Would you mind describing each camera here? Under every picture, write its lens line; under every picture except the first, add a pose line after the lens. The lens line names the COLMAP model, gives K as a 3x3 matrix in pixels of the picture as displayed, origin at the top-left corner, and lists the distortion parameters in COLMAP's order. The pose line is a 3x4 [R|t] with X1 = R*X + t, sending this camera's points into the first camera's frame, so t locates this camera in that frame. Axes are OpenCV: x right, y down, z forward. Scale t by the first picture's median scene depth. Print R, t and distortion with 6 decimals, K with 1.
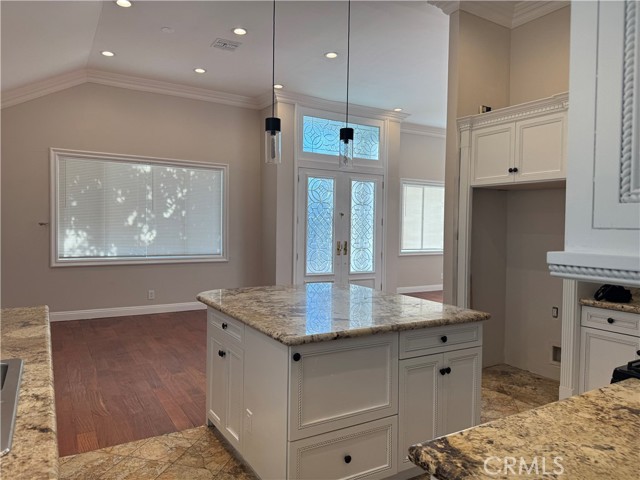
lens RADIAL K [[455.3, 0, 319.3], [0, 455.3, 243.3], [0, 0, 1]] dist [0.059344, -0.071830]
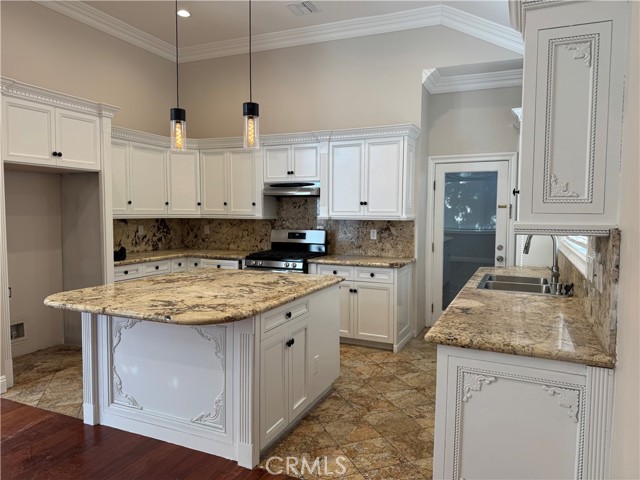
lens RADIAL K [[455.3, 0, 319.4], [0, 455.3, 237.0], [0, 0, 1]] dist [0.059344, -0.071830]
pose [[-0.578410, -0.060640, 0.813489, -0.688552], [0.016829, 0.996134, 0.086221, -0.046409], [-0.815573, 0.063561, -0.575153, 0.998312]]
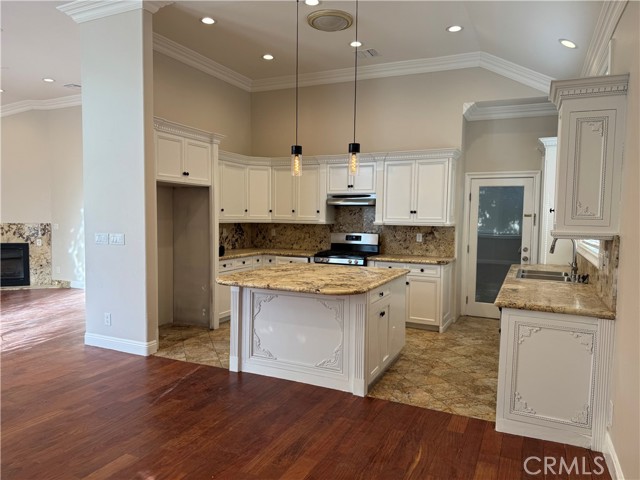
lens RADIAL K [[455.3, 0, 313.7], [0, 455.3, 240.1], [0, 0, 1]] dist [0.059344, -0.071830]
pose [[-0.555008, -0.067435, 0.829107, -0.817451], [0.008967, 0.996166, 0.087025, -0.069578], [-0.831796, 0.055734, -0.552276, 1.282699]]
